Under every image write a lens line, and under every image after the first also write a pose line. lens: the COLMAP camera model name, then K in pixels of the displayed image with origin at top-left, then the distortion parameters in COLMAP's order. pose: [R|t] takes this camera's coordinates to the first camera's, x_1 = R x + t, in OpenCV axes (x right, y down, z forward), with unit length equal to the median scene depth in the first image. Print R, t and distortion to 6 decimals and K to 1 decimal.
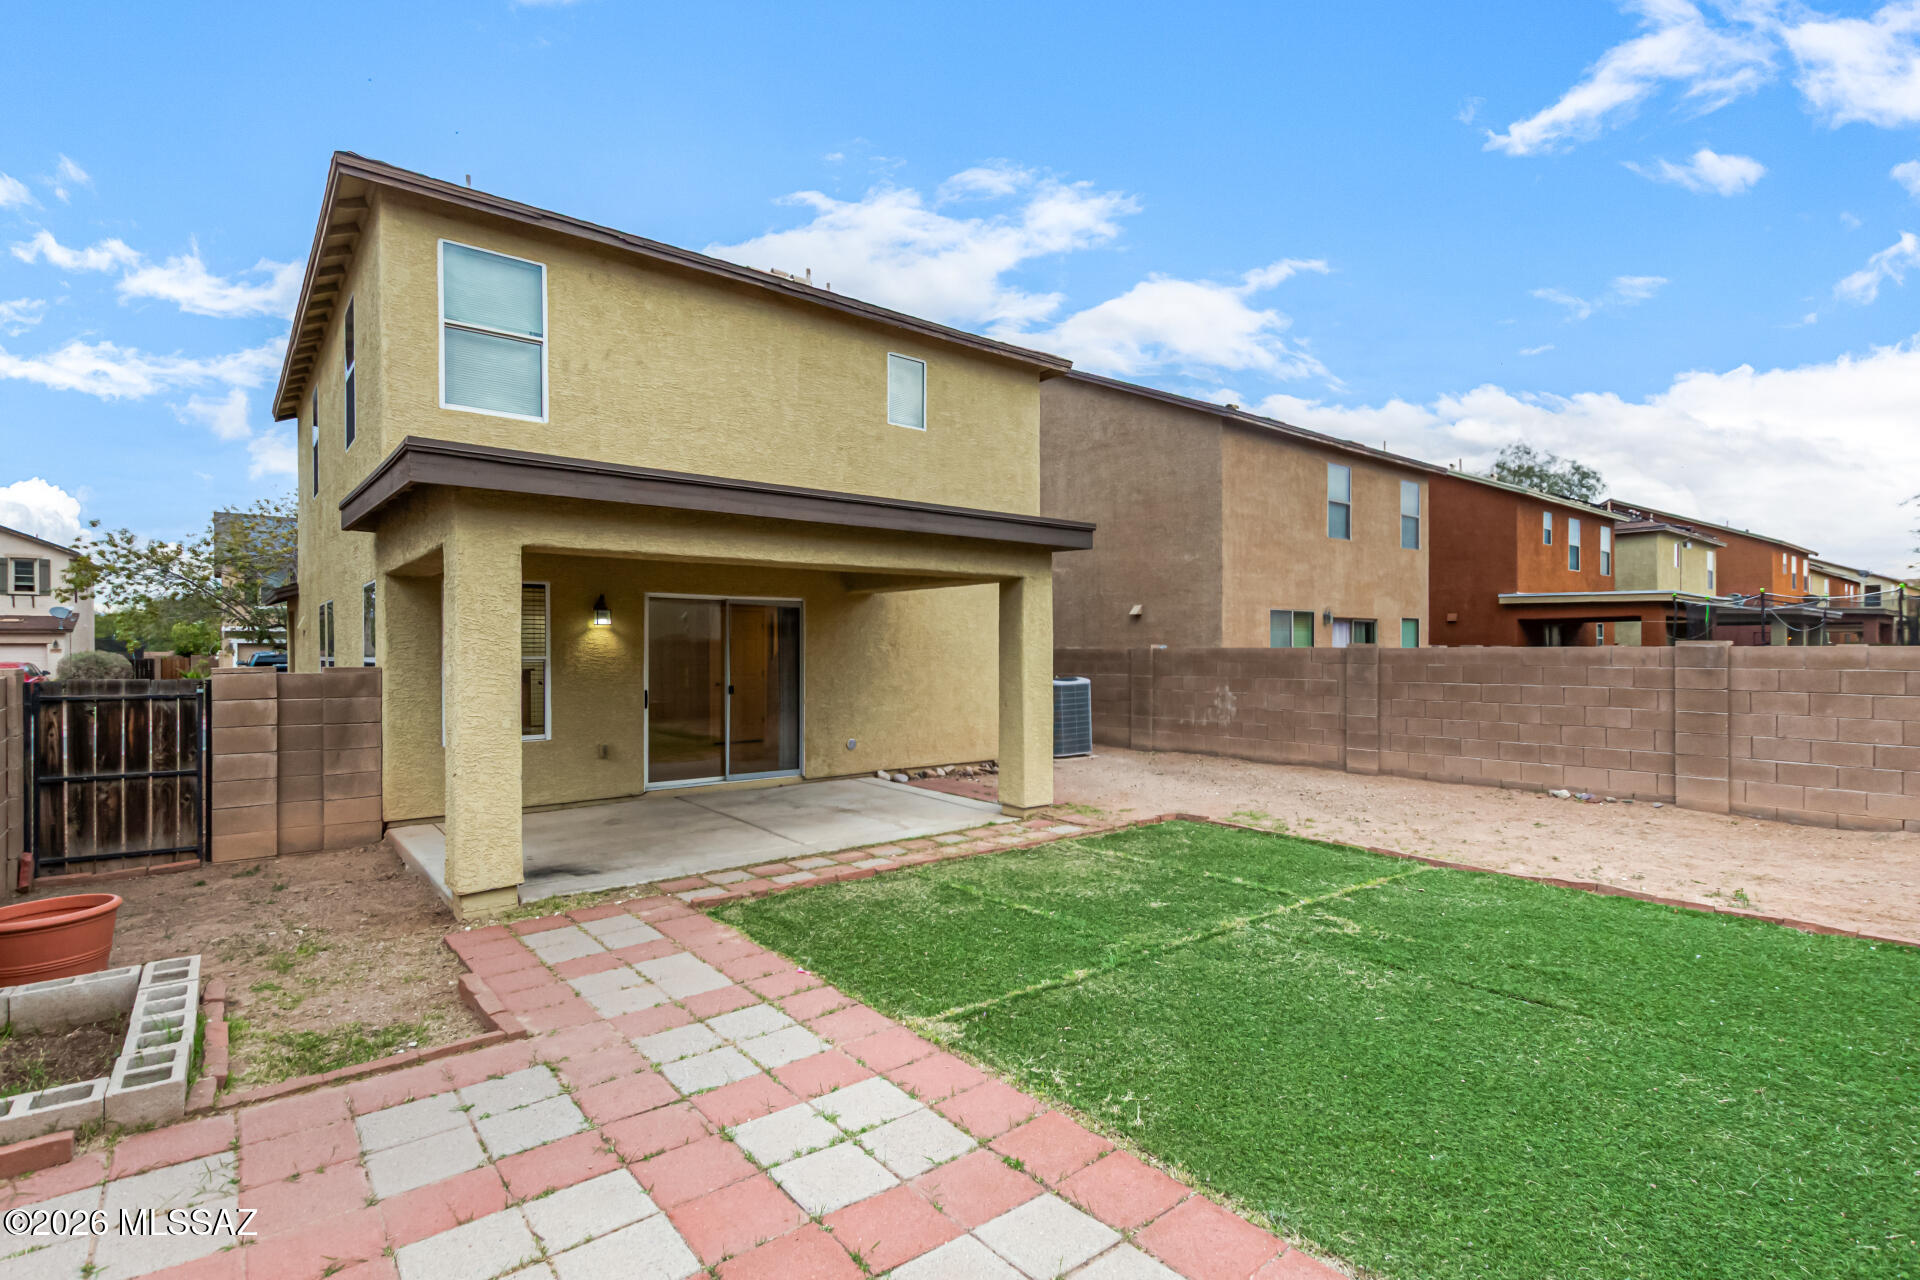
lens RADIAL K [[907.6, 0, 1003.4], [0, 907.6, 649.1], [0, 0, 1]] dist [-0.001048, 0.000212]
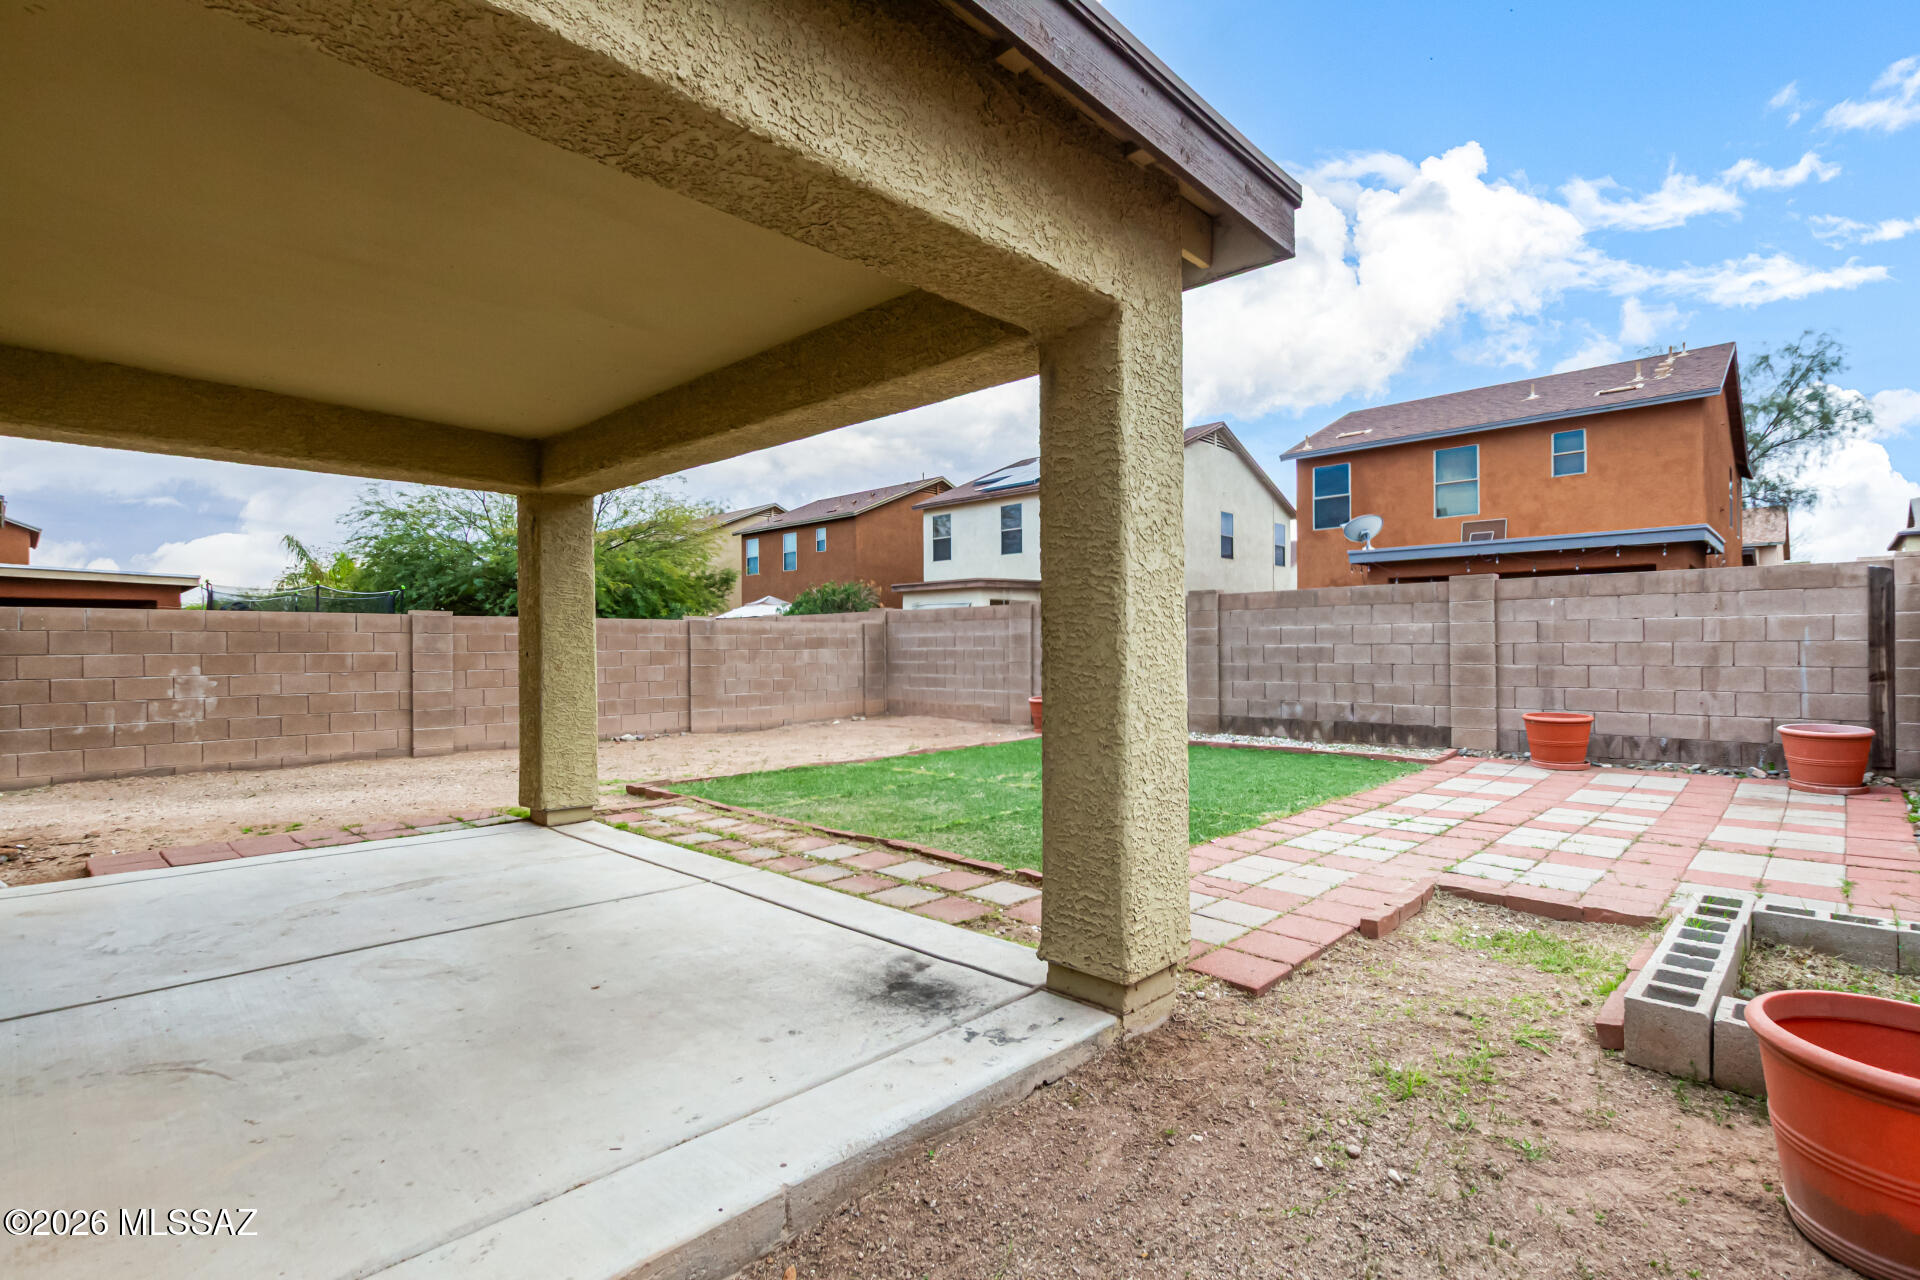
lens RADIAL K [[907.6, 0, 963.0], [0, 907.6, 644.2], [0, 0, 1]] dist [-0.001048, 0.000212]
pose [[-0.106939, 0.005742, 0.994249, -0.768731], [0.007599, 0.999959, -0.004958, 0.049519], [-0.994237, 0.007025, -0.106978, 0.796844]]
